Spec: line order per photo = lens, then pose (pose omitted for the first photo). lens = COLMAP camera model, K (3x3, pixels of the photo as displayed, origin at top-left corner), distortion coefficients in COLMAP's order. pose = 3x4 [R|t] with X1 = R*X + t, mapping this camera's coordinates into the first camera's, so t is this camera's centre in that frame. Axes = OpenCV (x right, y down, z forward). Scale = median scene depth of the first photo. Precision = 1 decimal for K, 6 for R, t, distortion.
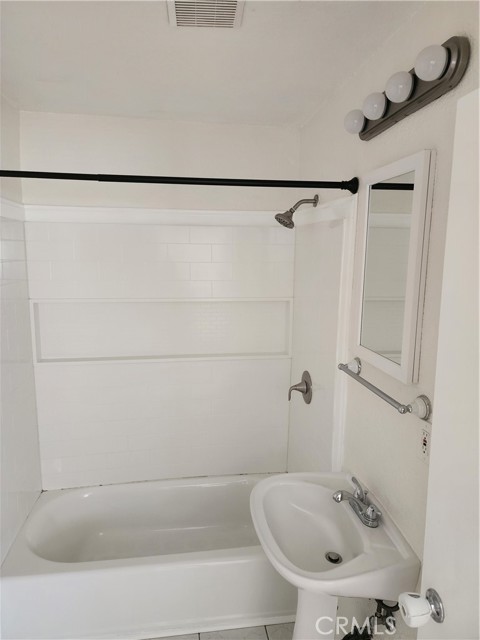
lens RADIAL K [[425.5, 0, 234.7], [0, 425.5, 319.9], [0, 0, 1]] dist [0.085999, -0.082406]
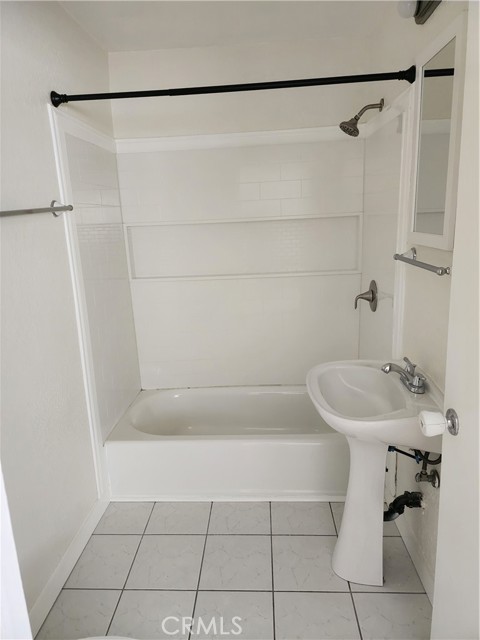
lens RADIAL K [[433.1, 0, 235.5], [0, 433.1, 316.7], [0, 0, 1]] dist [0.066216, -0.059717]
pose [[0.976745, -0.007697, -0.214267, 0.072746], [0.022697, 0.997452, 0.067636, 0.136357], [0.213200, -0.070926, 0.974431, -0.101612]]
